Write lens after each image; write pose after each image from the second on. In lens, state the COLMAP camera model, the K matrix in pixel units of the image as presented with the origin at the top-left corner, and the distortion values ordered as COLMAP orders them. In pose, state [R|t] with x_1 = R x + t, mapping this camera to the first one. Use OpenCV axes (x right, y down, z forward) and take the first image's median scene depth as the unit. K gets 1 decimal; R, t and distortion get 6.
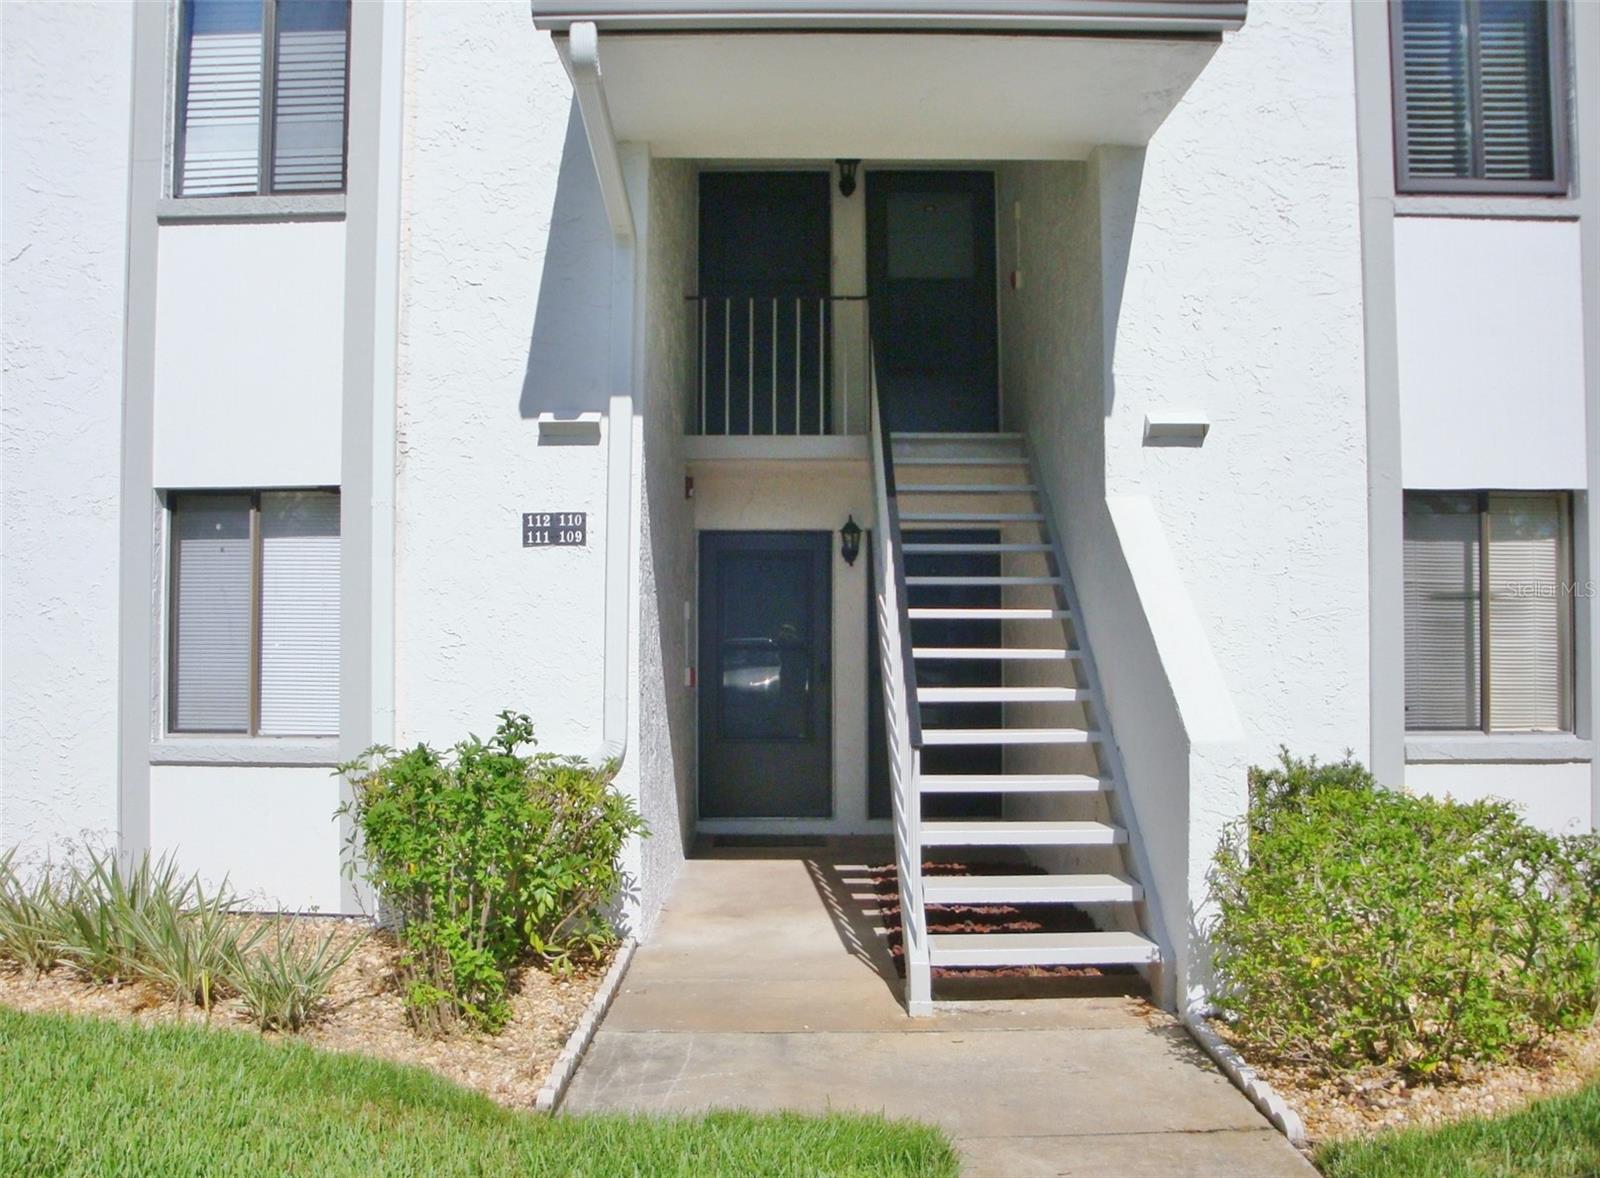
lens RADIAL K [[1493.7, 0, 800.0], [0, 1493.7, 589.0], [0, 0, 1]] dist [-0.147647, 0.000569]
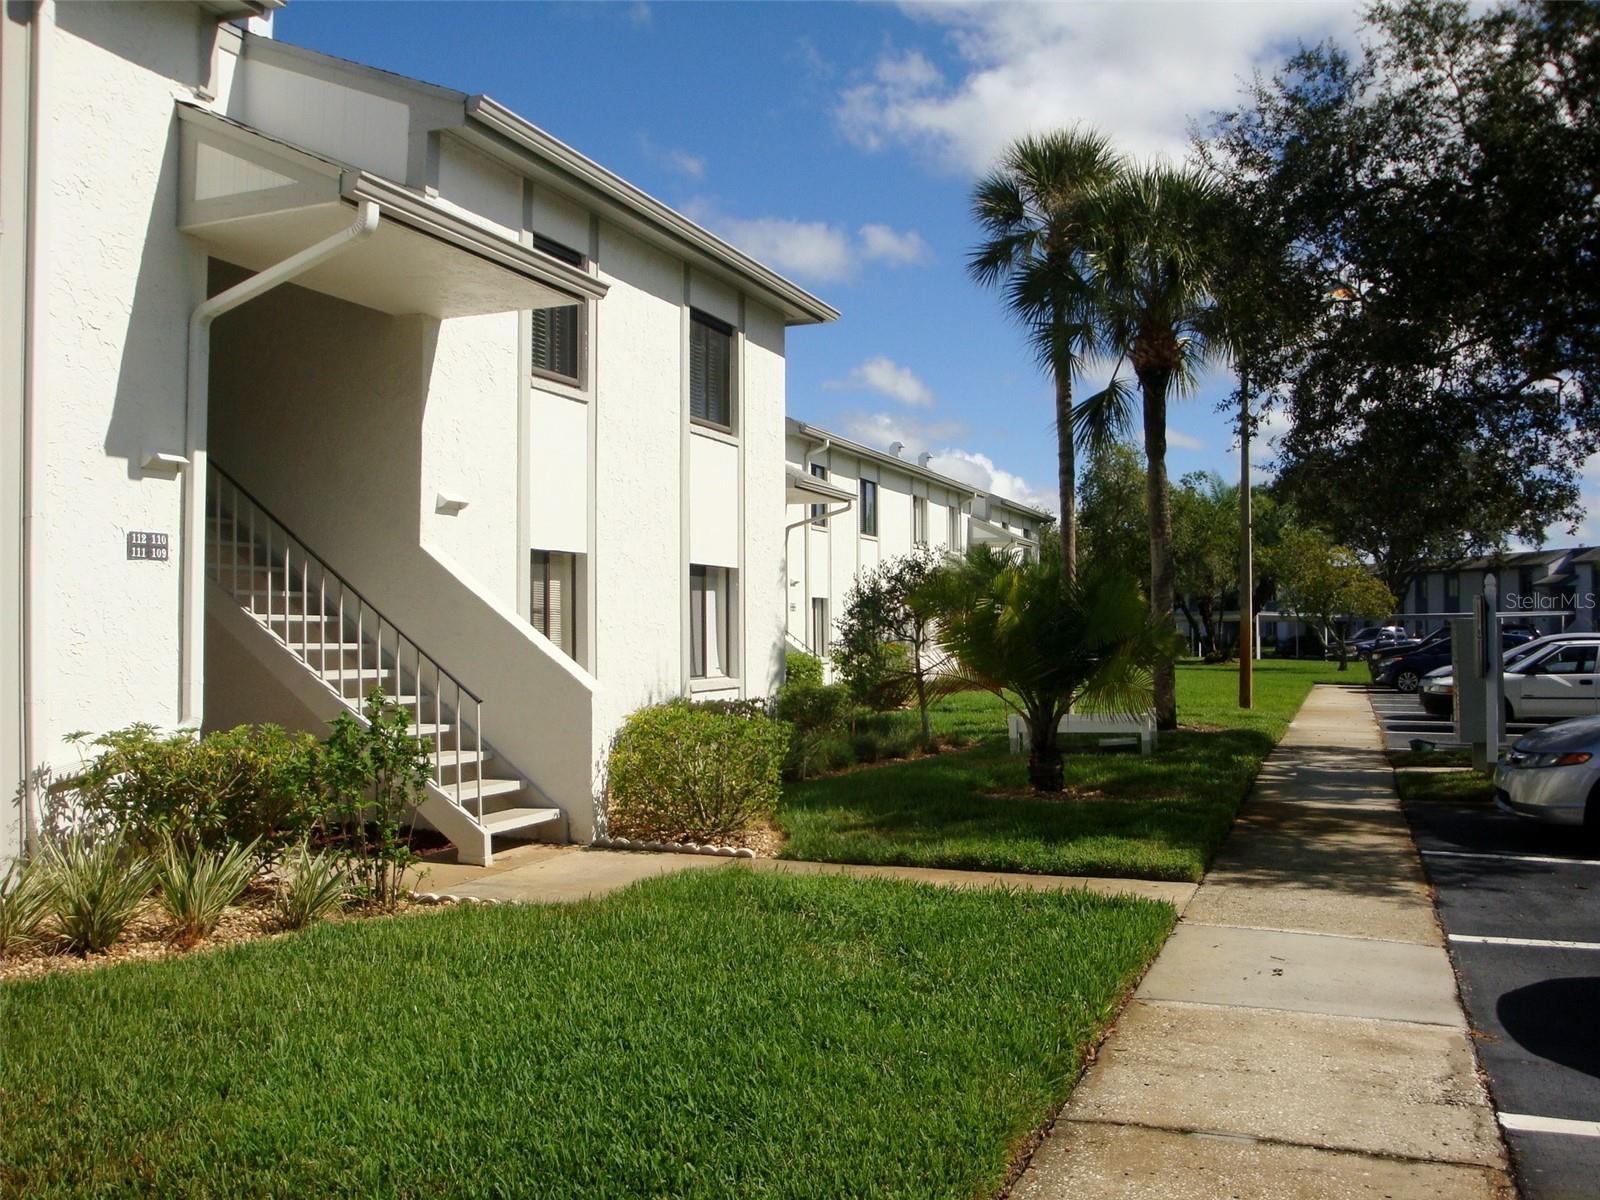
lens RADIAL K [[1433.0, 0, 800.0], [0, 1433.0, 600.0], [0, 0, 1]] dist [-0.164182, 0.135853]
pose [[0.336997, 0.016826, 0.941355, -1.069036], [-0.038243, 0.999260, -0.004170, -0.012063], [-0.940729, -0.034595, 0.337391, 0.115738]]
